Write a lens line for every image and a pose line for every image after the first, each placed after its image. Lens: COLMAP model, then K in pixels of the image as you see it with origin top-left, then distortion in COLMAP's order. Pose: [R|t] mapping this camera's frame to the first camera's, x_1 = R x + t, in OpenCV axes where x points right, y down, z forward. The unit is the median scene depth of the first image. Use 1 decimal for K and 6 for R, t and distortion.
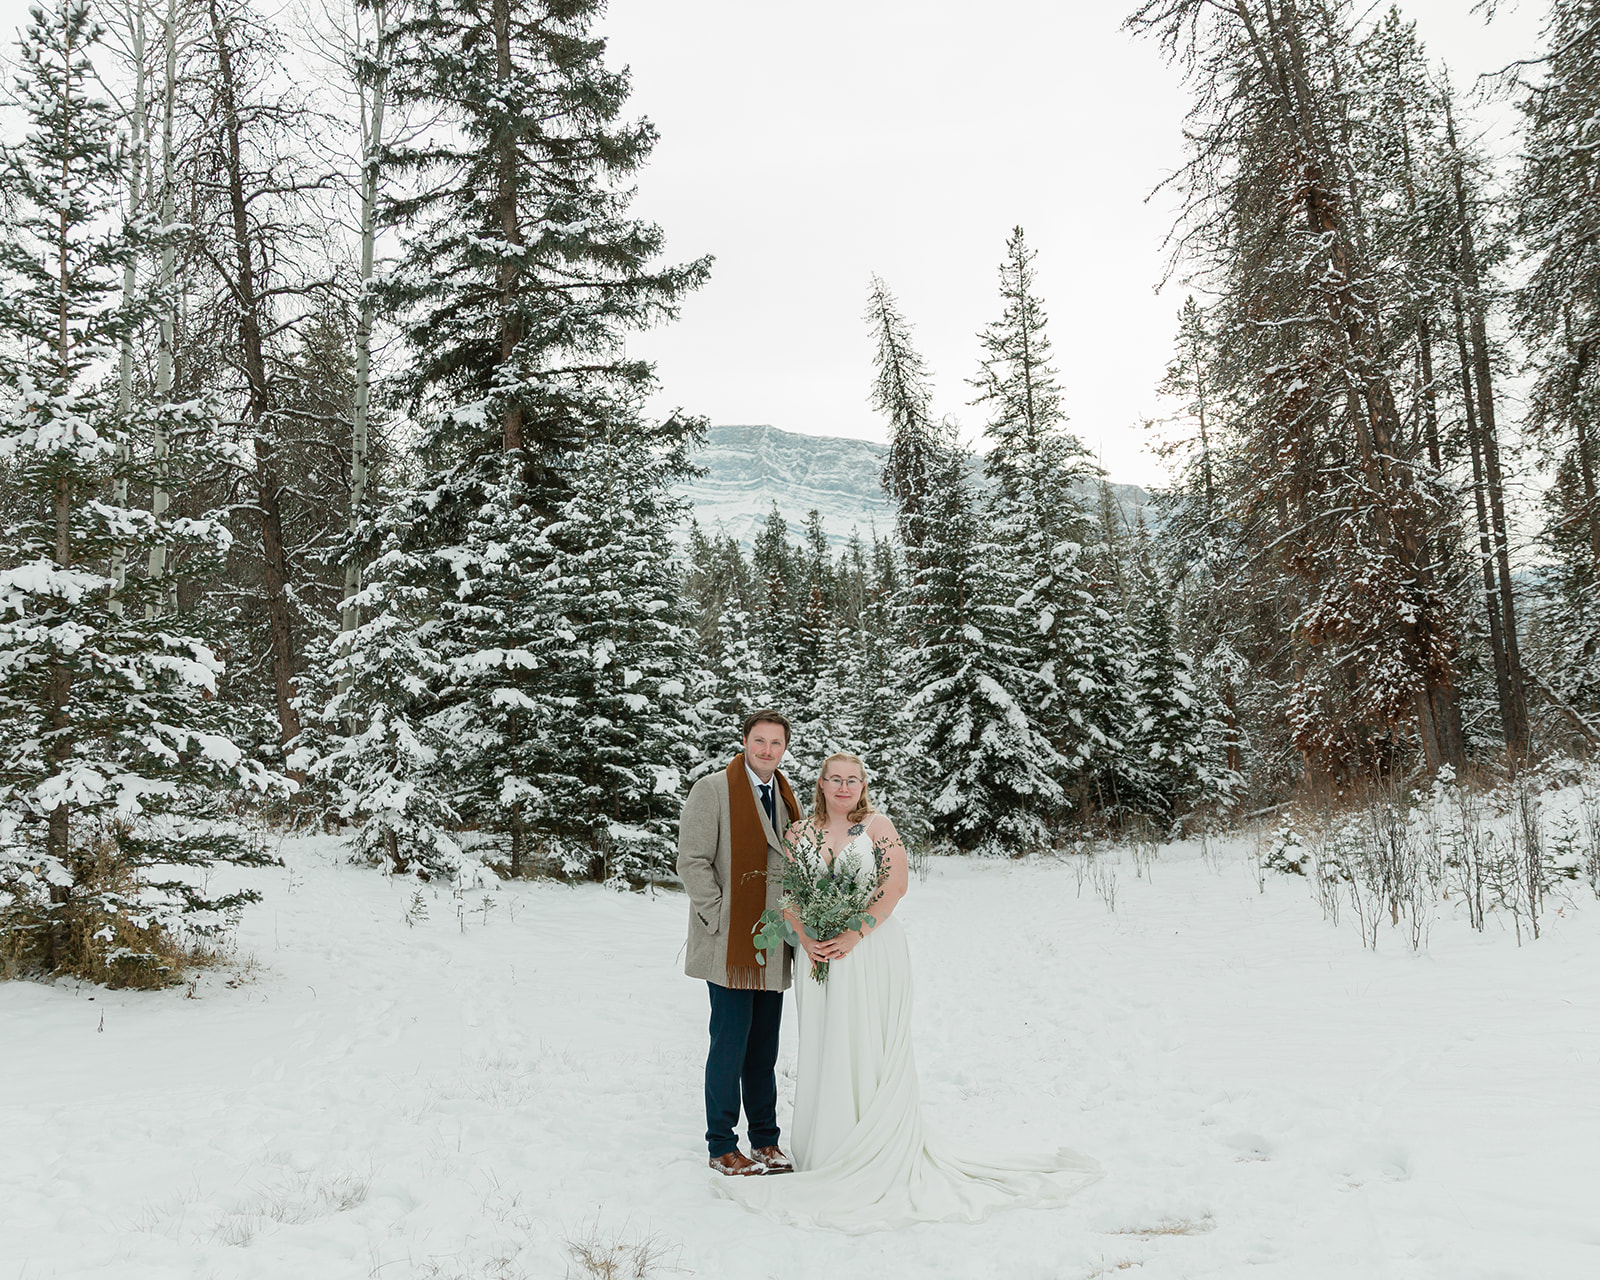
lens RADIAL K [[1431.6, 0, 742.2], [0, 1431.6, 695.4], [0, 0, 1]] dist [0.013351, 0.001182]
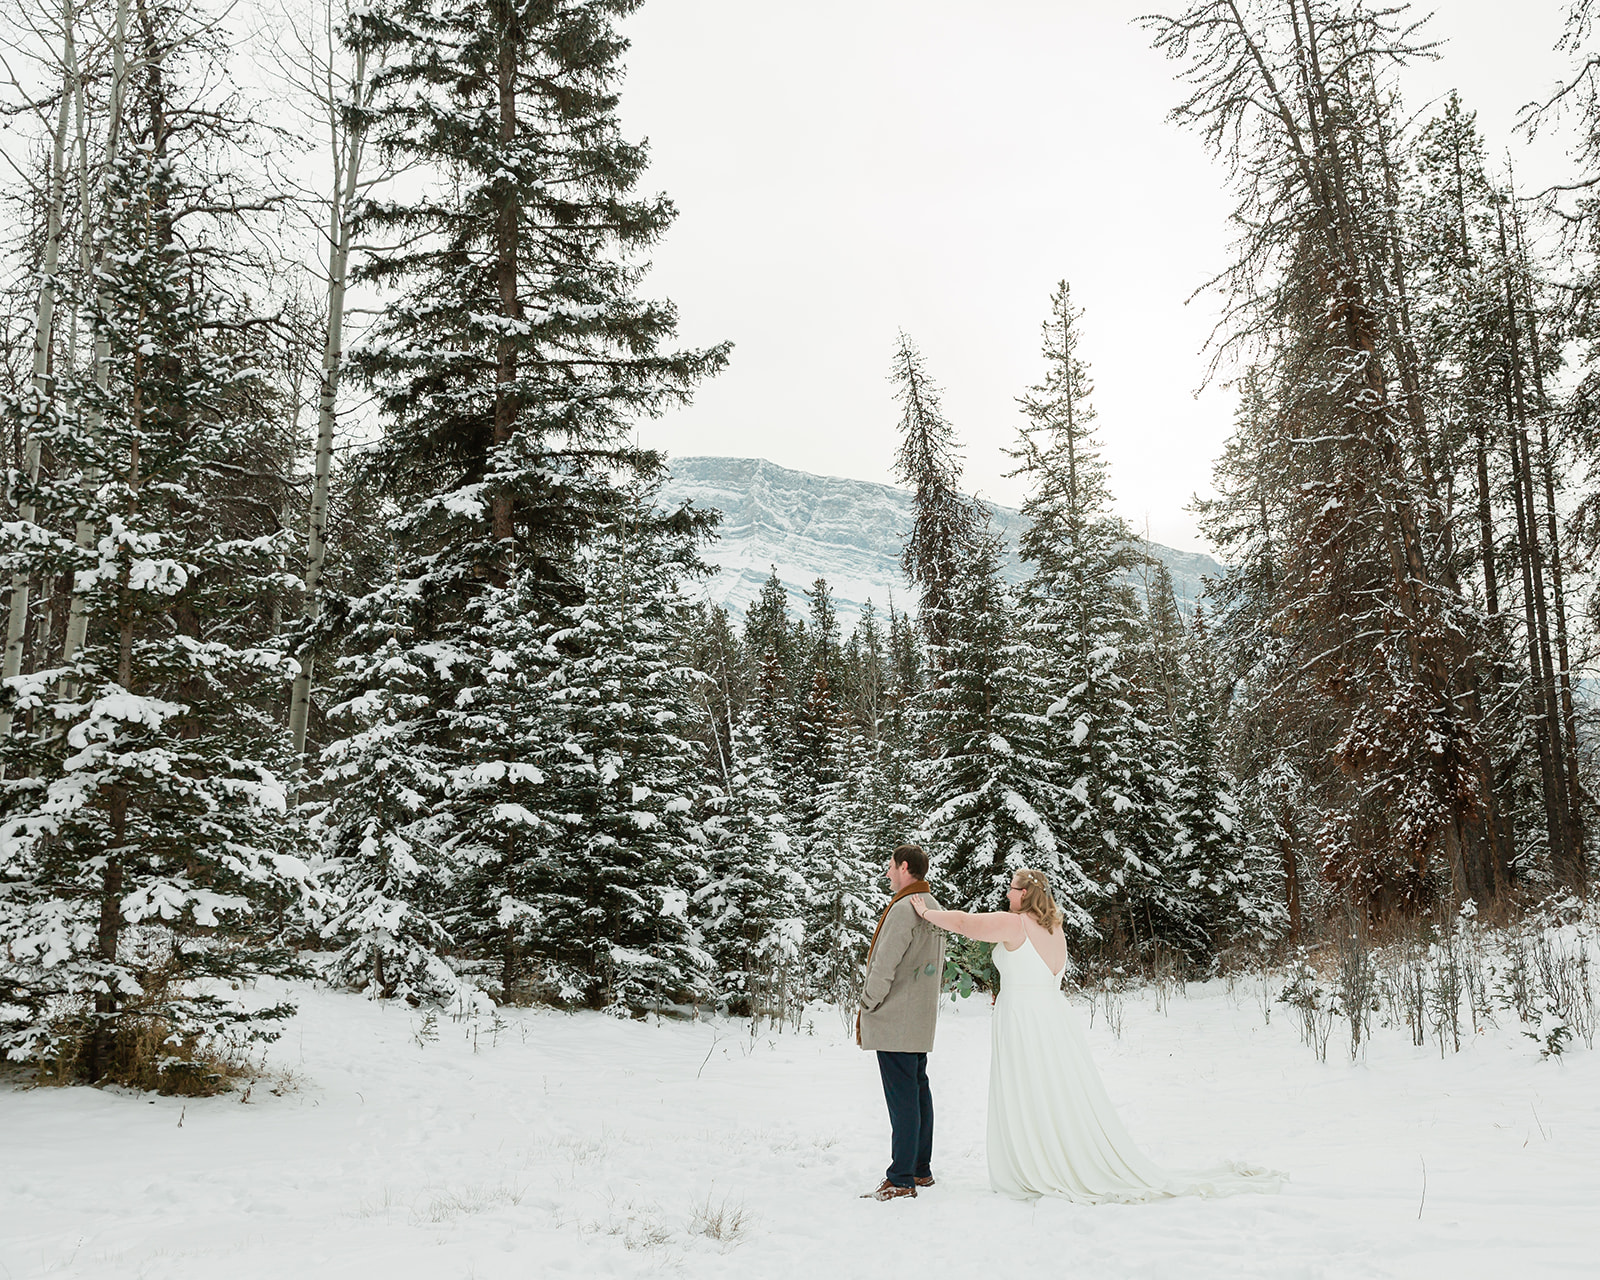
lens RADIAL K [[1785.4, 0, 994.0], [0, 1785.4, 674.2], [0, 0, 1]] dist [0.064005, 0.025274]
pose [[0.988092, 0.035274, 0.149767, -0.017852], [-0.024679, 0.997097, -0.072028, -0.008519], [-0.151874, 0.067474, 0.986094, -0.160375]]
